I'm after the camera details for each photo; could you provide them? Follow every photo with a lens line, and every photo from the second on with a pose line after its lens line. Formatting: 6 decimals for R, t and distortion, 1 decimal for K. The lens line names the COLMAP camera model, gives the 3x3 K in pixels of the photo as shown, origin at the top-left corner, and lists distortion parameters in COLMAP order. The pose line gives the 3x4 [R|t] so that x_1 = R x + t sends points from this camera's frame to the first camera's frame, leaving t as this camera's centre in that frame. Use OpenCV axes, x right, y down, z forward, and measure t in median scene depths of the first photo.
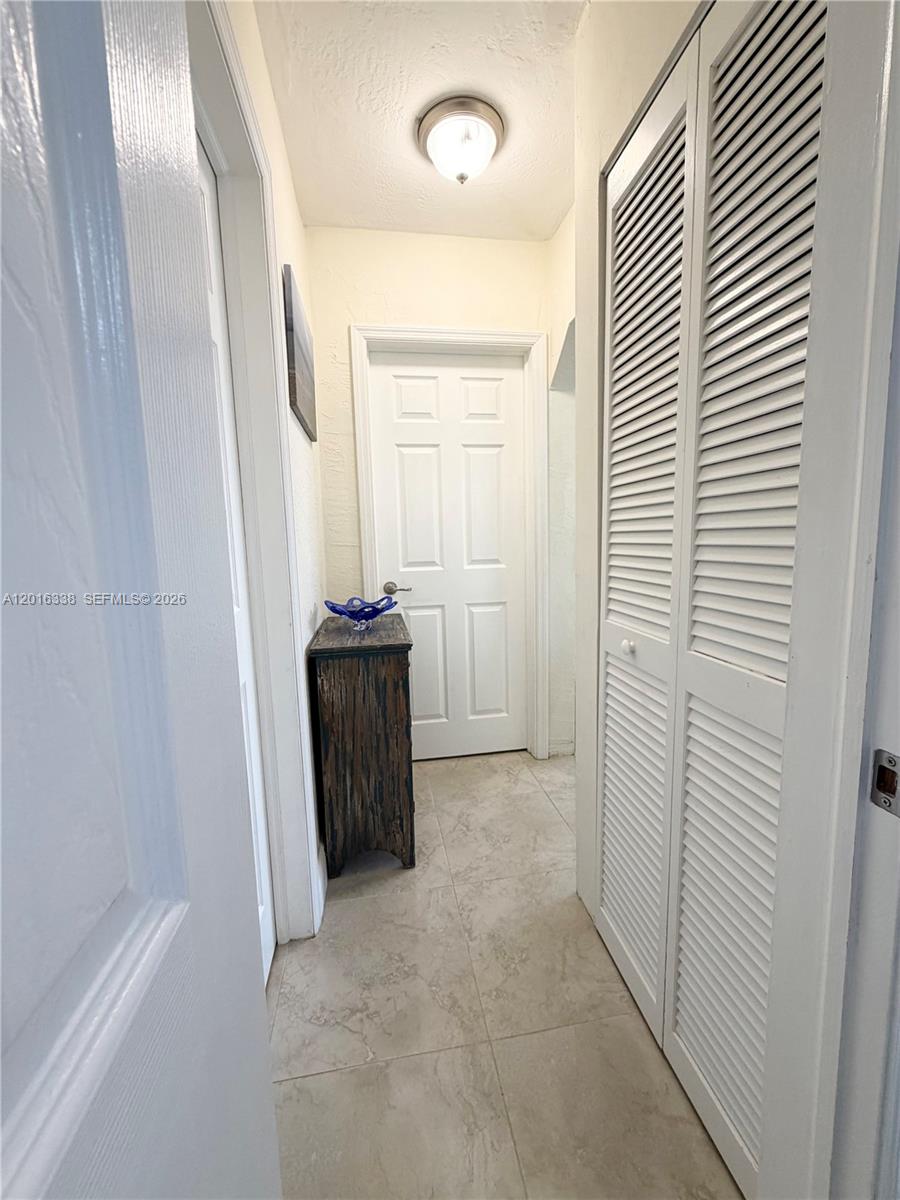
lens RADIAL K [[481.8, 0, 450.0], [0, 481.8, 600.0], [0, 0, 1]] dist [-0.010371, -0.000146]
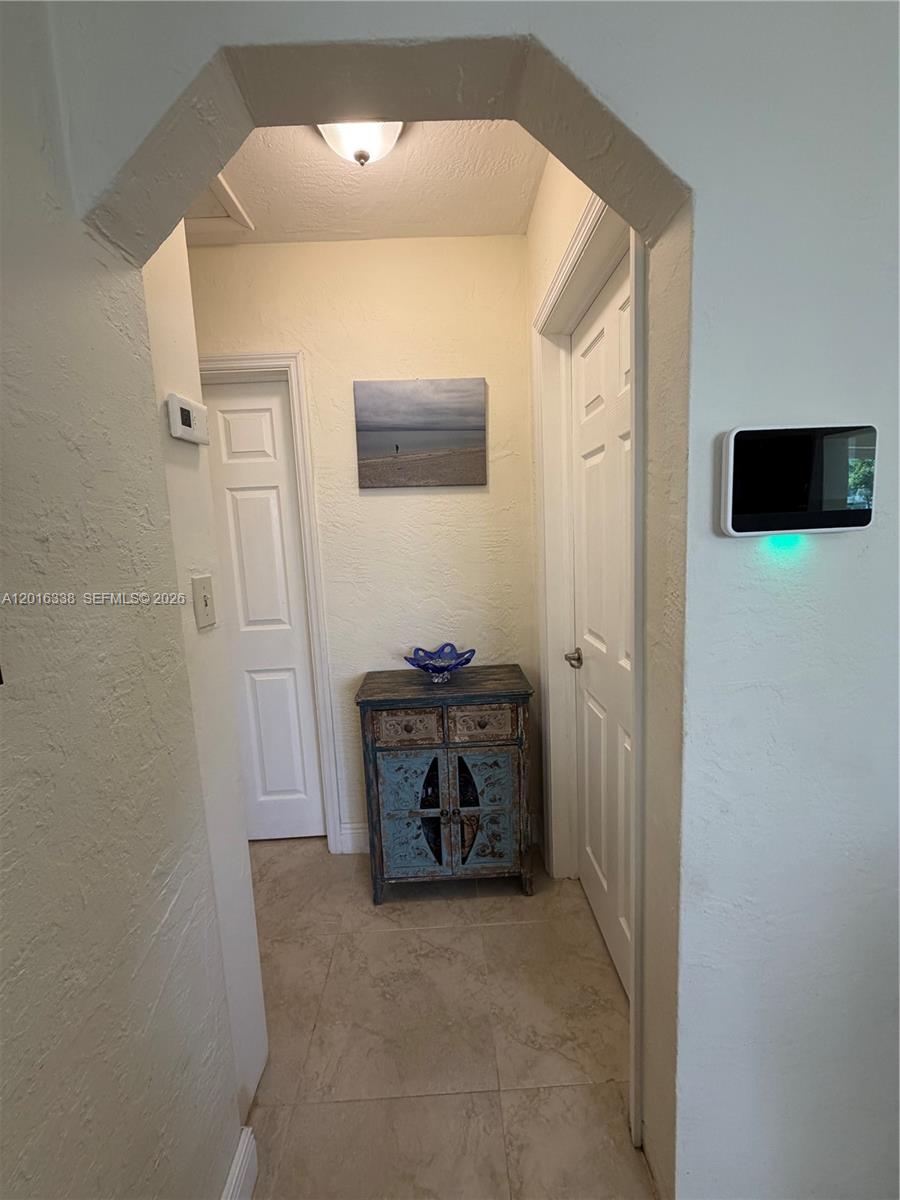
lens RADIAL K [[481.8, 0, 450.0], [0, 481.8, 600.0], [0, 0, 1]] dist [-0.010371, -0.000146]
pose [[-0.152084, 0.159642, -0.975390, 0.660053], [-0.074990, 0.982161, 0.172442, -0.230459], [0.985519, 0.099370, -0.137400, 1.012595]]
